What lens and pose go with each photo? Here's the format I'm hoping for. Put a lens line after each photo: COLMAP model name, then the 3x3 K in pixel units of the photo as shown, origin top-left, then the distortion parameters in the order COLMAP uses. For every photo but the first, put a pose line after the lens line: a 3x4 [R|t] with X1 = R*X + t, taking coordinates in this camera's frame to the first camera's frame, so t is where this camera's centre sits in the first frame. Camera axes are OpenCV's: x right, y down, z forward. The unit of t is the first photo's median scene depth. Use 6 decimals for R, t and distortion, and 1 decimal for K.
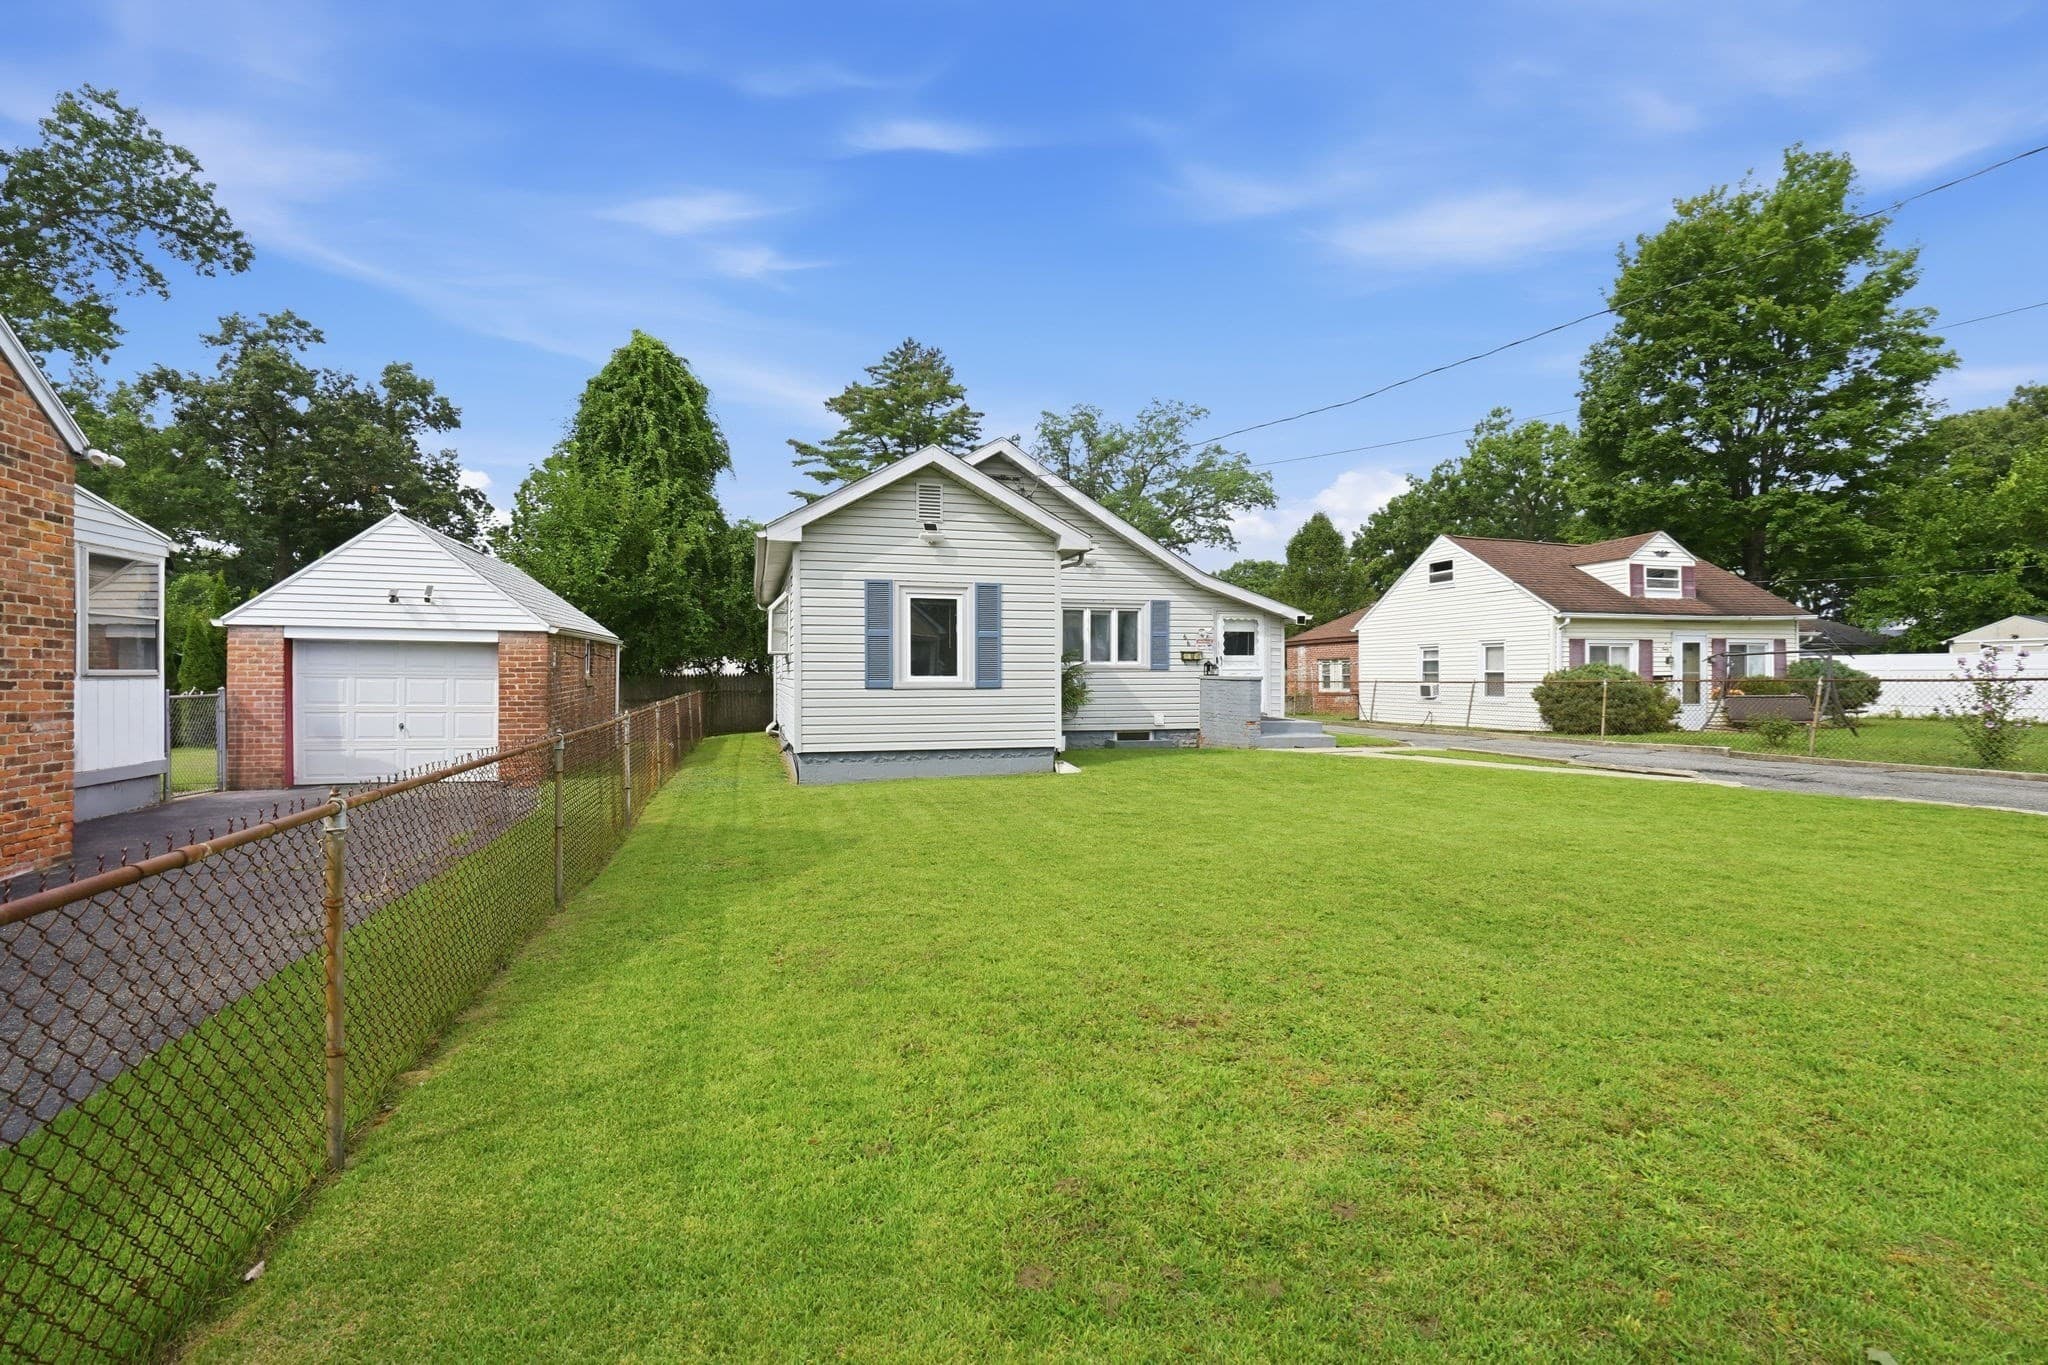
lens RADIAL K [[939.0, 0, 975.2], [0, 939.0, 676.4], [0, 0, 1]] dist [0.014140, -0.000772]
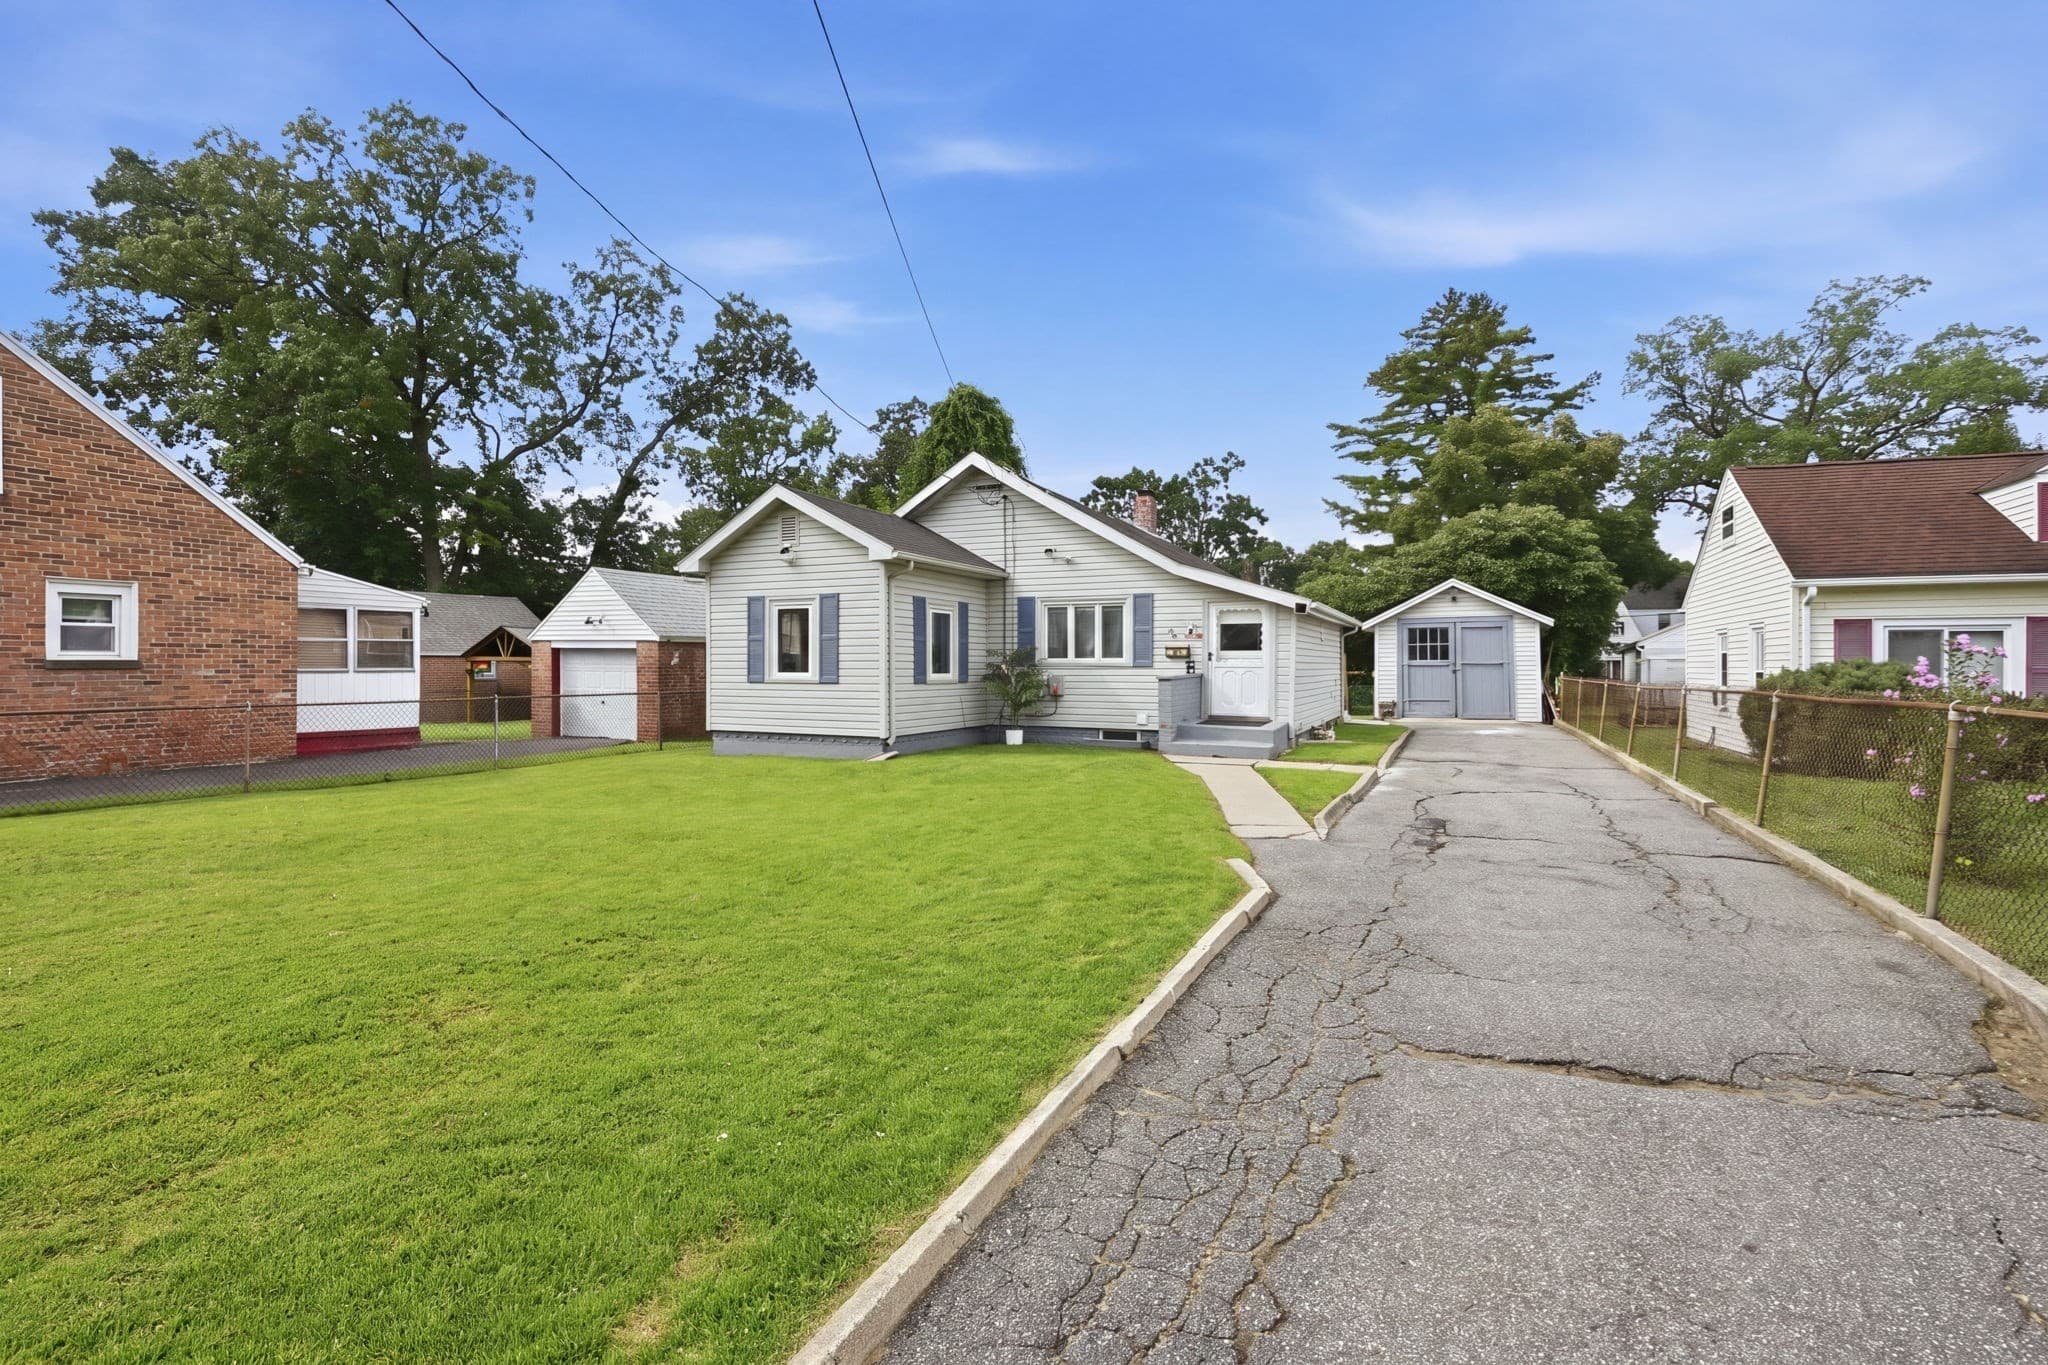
lens RADIAL K [[935.4, 0, 998.2], [0, 935.4, 630.0], [0, 0, 1]] dist [0.033476, -0.000246]
pose [[0.769088, -0.021198, -0.638792, 0.685250], [-0.003366, 0.999302, -0.037214, -0.008446], [0.639135, 0.030771, 0.768479, 0.177958]]
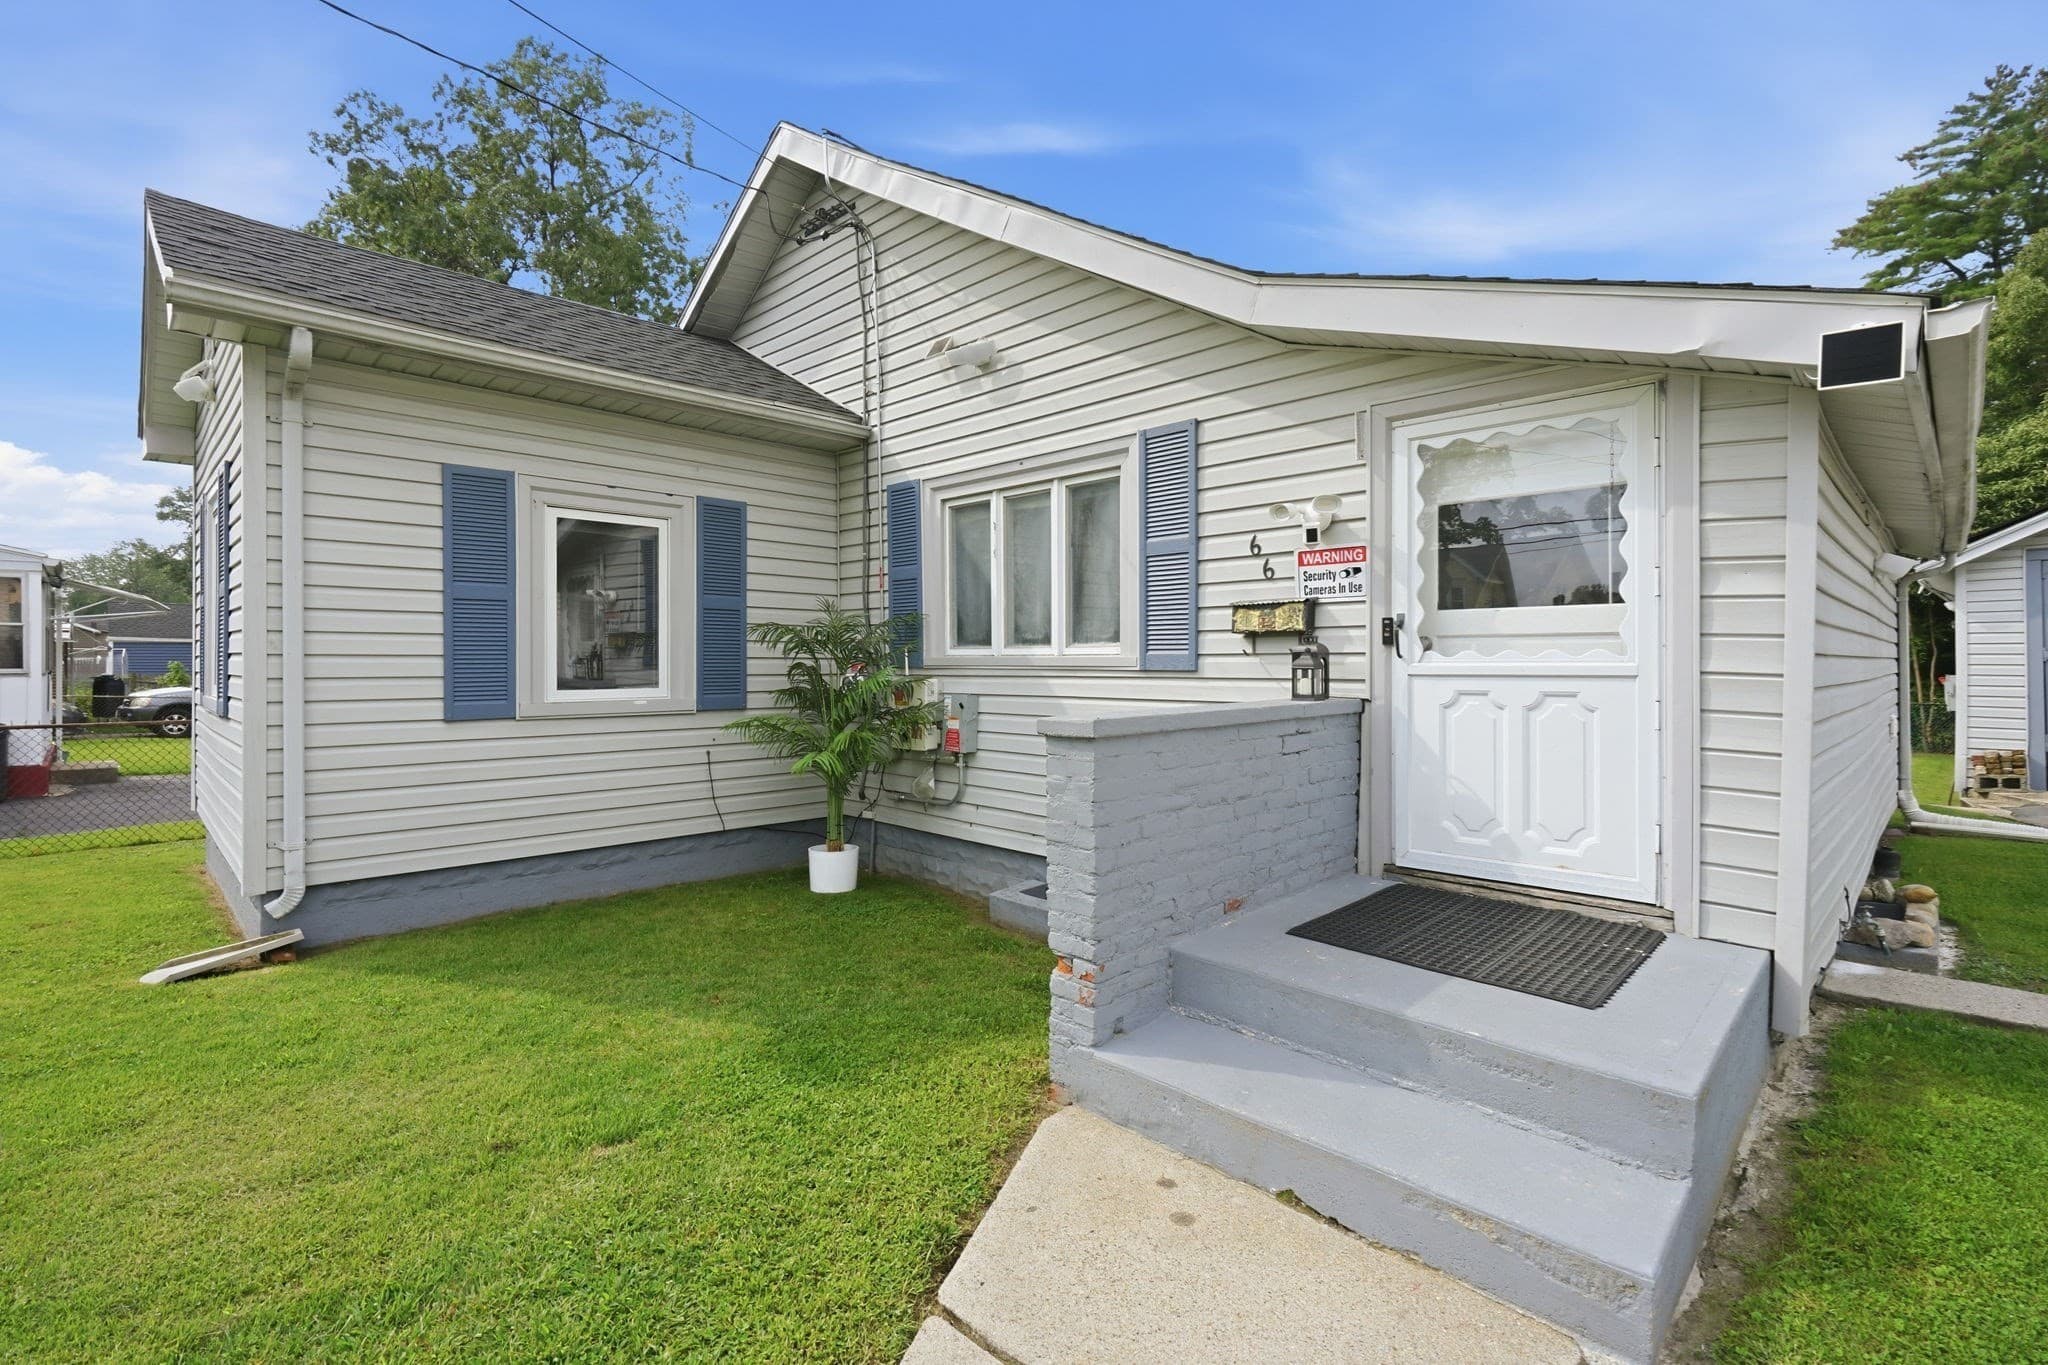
lens RADIAL K [[944.3, 0, 1008.9], [0, 944.3, 655.3], [0, 0, 1]] dist [-0.001999, -0.000624]
pose [[0.522626, -0.001651, -0.852560, 0.410683], [-0.002152, 0.999992, -0.003256, -0.010895], [0.852559, 0.003536, 0.522619, 0.806916]]
